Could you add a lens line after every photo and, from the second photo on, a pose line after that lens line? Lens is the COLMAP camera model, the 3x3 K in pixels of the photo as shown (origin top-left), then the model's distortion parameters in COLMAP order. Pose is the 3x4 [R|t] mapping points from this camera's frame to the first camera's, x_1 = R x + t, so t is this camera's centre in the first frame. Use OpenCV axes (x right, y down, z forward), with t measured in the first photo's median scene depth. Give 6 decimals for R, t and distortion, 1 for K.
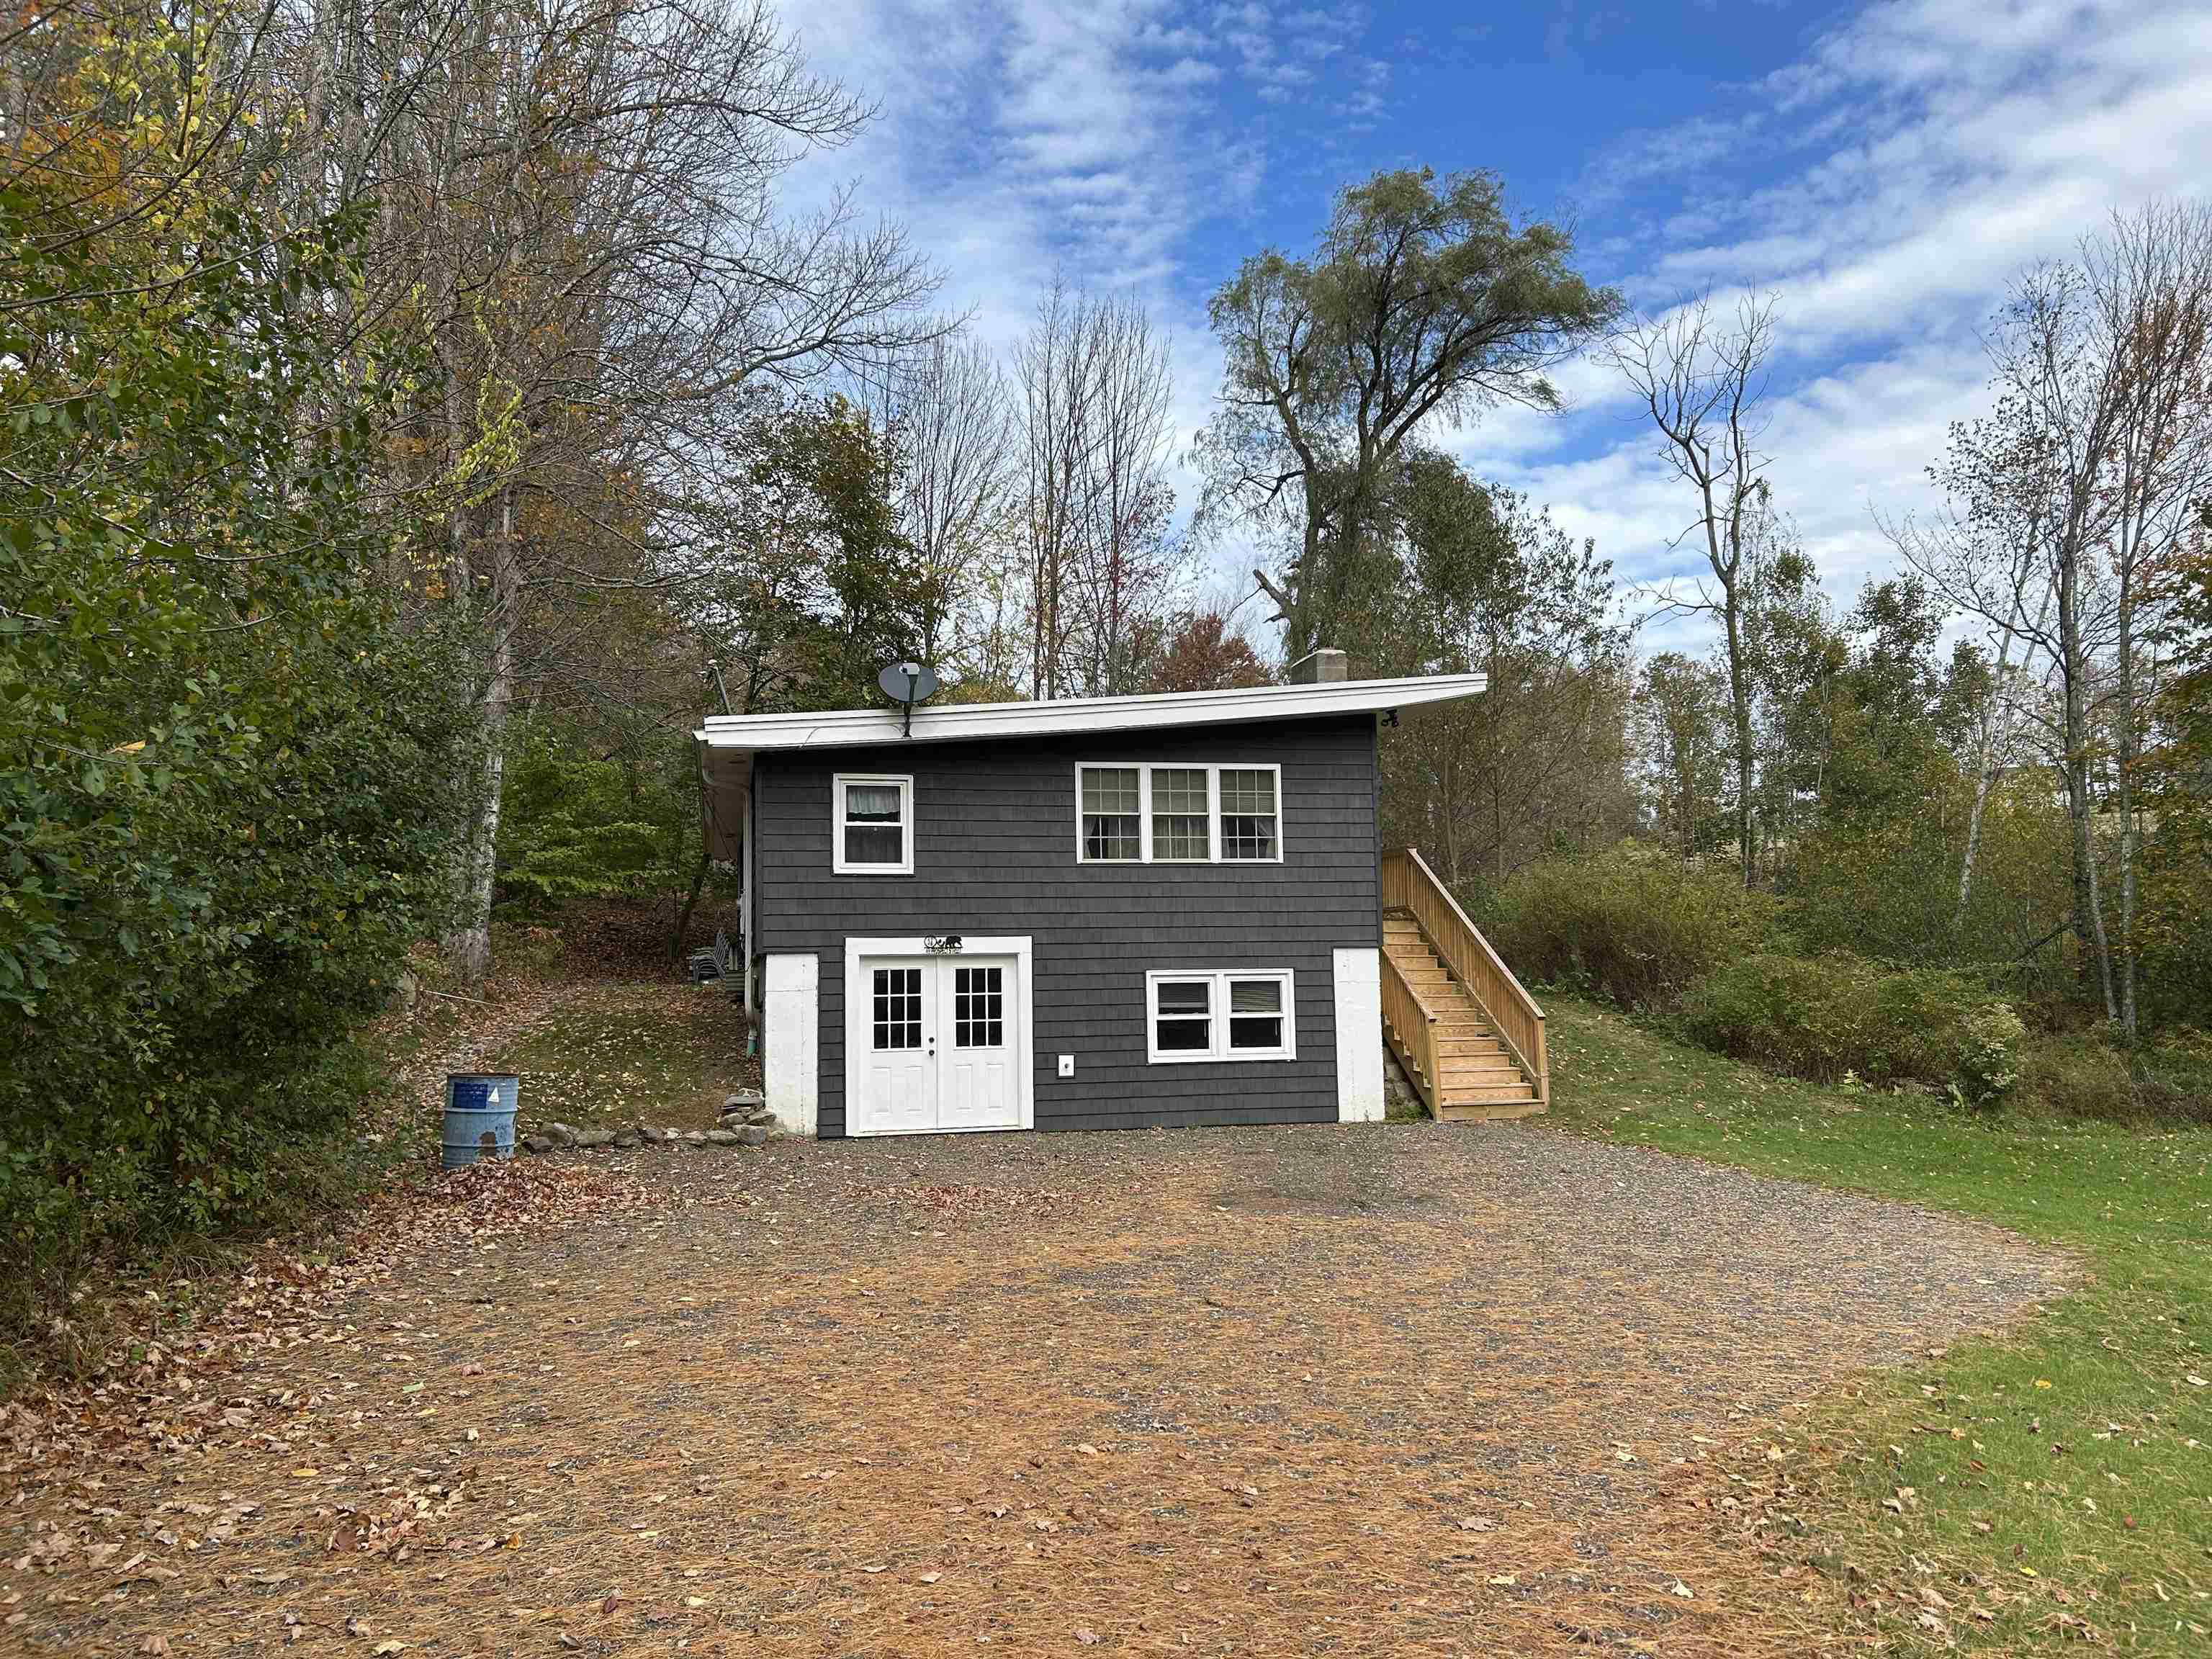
lens RADIAL K [[1597.0, 0, 1108.4], [0, 1597.0, 856.9], [0, 0, 1]] dist [0.040485, -0.002241]
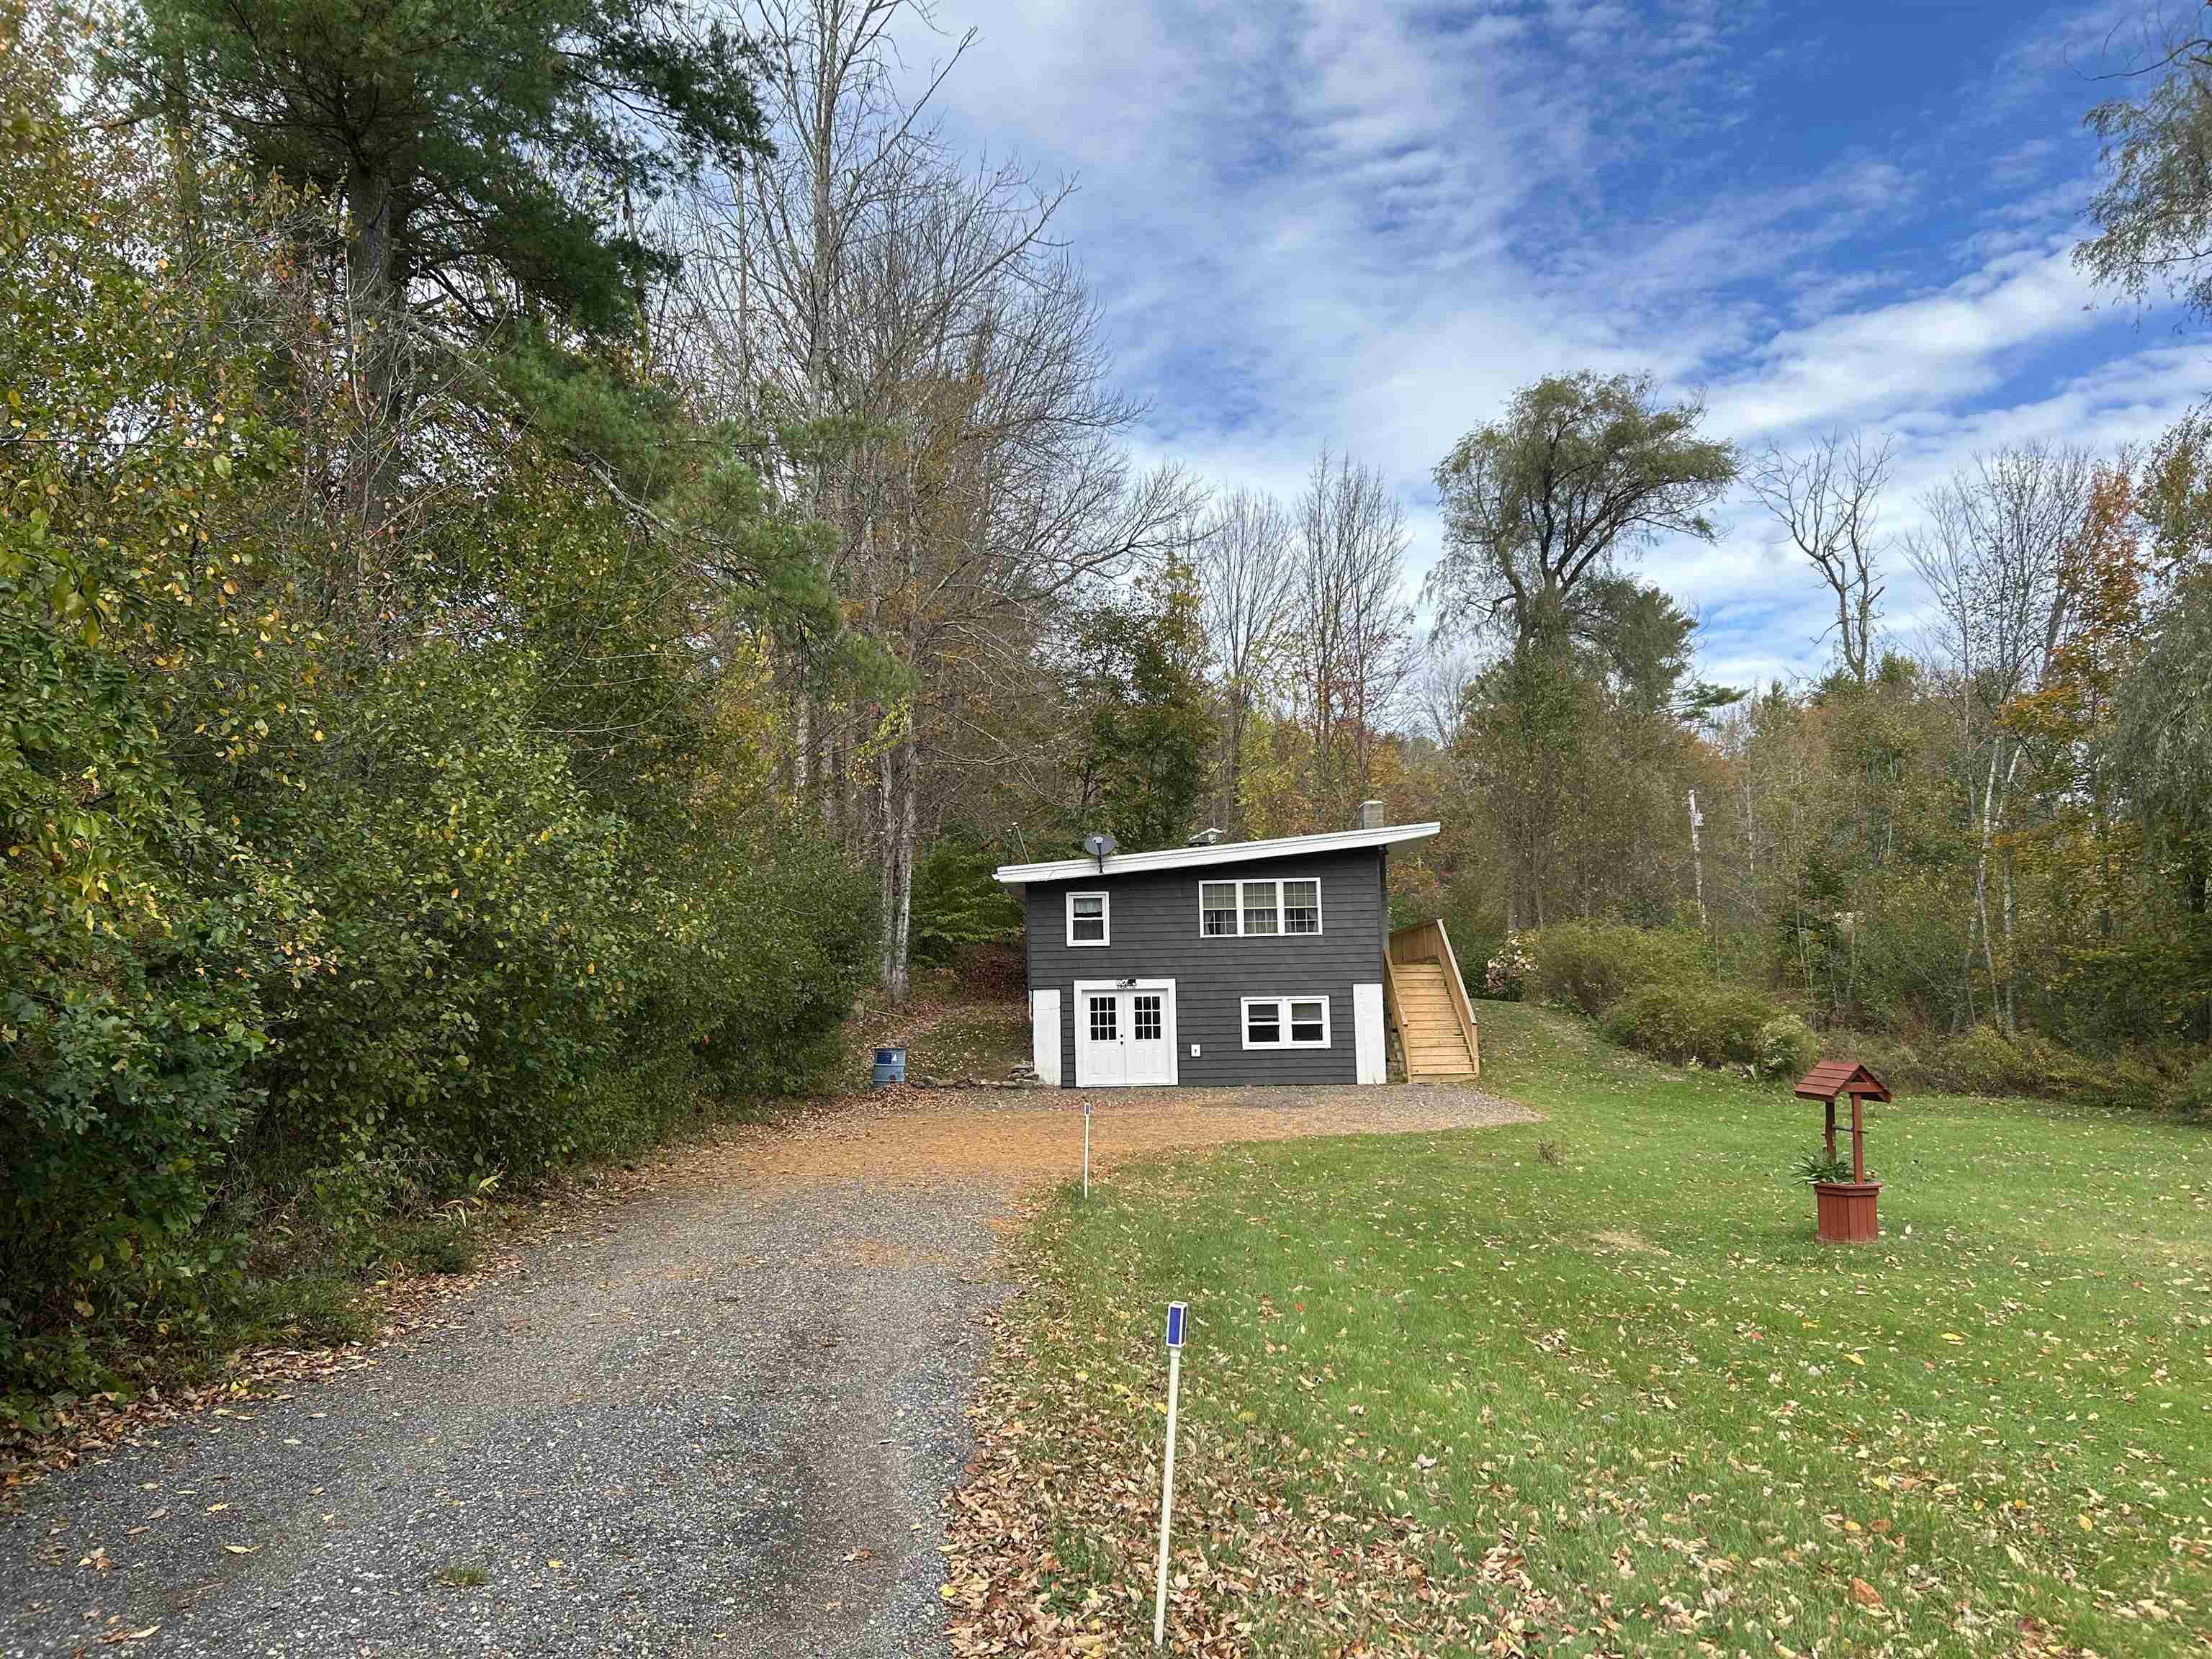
lens RADIAL K [[1597.0, 0, 1108.4], [0, 1597.0, 856.9], [0, 0, 1]] dist [0.040485, -0.002241]
pose [[0.965325, -0.027987, -0.259546, 0.345029], [0.024923, 0.999576, -0.015087, -0.061481], [0.259858, 0.008095, 0.965613, -0.752007]]
